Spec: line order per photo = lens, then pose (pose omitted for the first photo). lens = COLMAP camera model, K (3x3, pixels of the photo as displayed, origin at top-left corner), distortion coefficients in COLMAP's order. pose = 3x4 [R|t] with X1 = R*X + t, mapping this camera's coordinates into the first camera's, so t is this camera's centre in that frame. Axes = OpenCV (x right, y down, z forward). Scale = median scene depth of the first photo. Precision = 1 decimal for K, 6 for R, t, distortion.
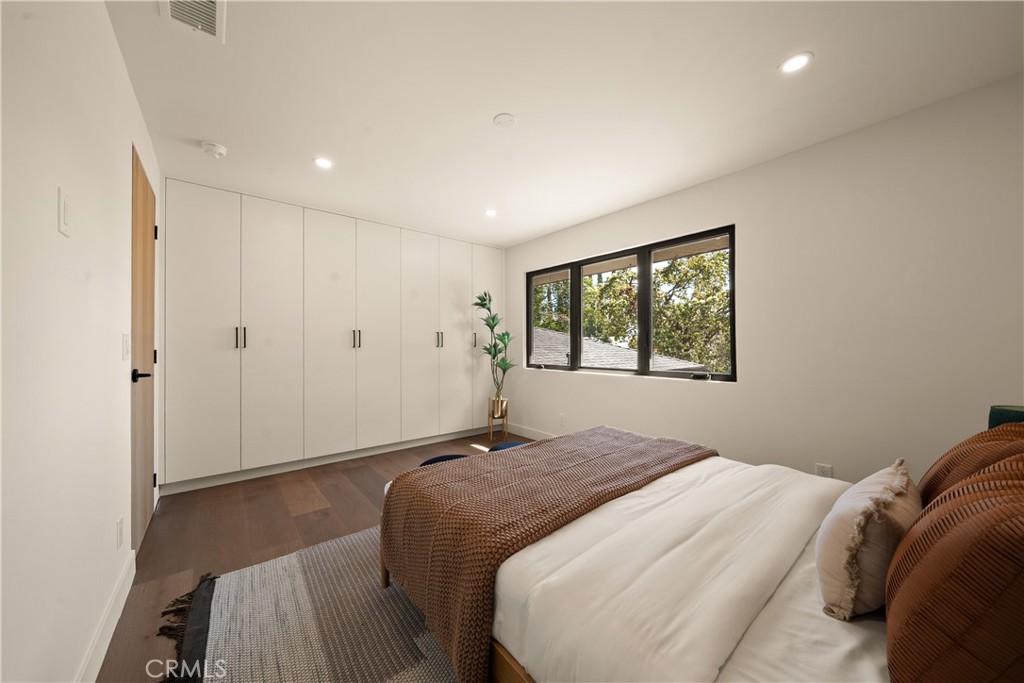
lens RADIAL K [[351.2, 0, 512.0], [0, 351.2, 341.5], [0, 0, 1]] dist [-0.020547, -0.000040]
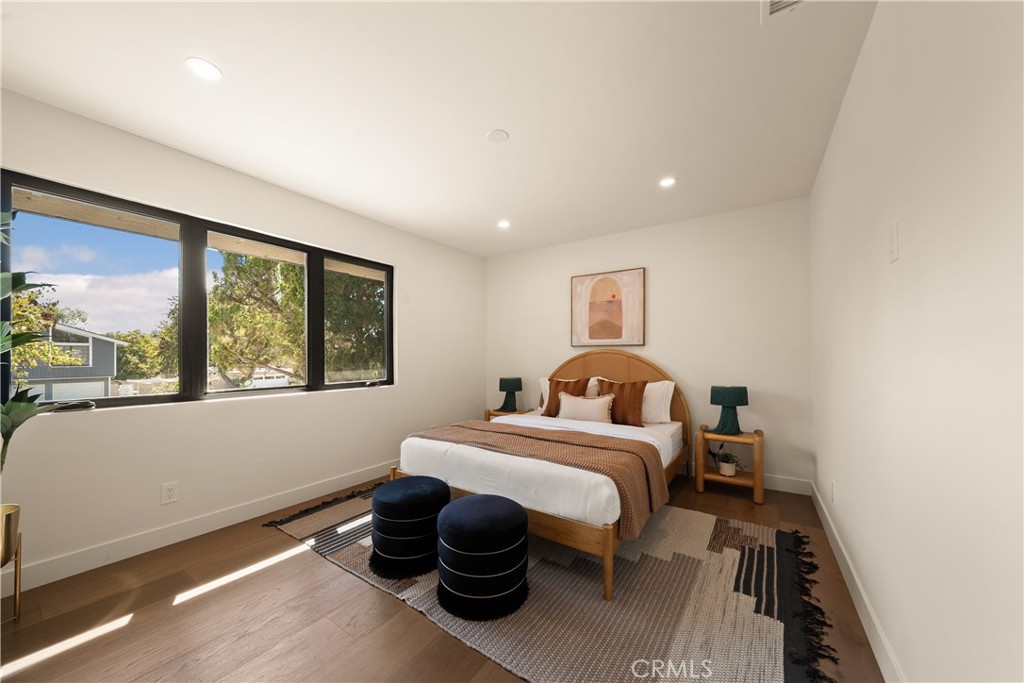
lens RADIAL K [[352.1, 0, 508.5], [0, 352.1, 350.5], [0, 0, 1]] dist [0.000307, 0.000022]
pose [[-0.255055, 0.012334, 0.966848, -0.767214], [-0.004519, 0.999893, -0.013947, 0.002828], [-0.966916, -0.007926, -0.254972, 0.923621]]
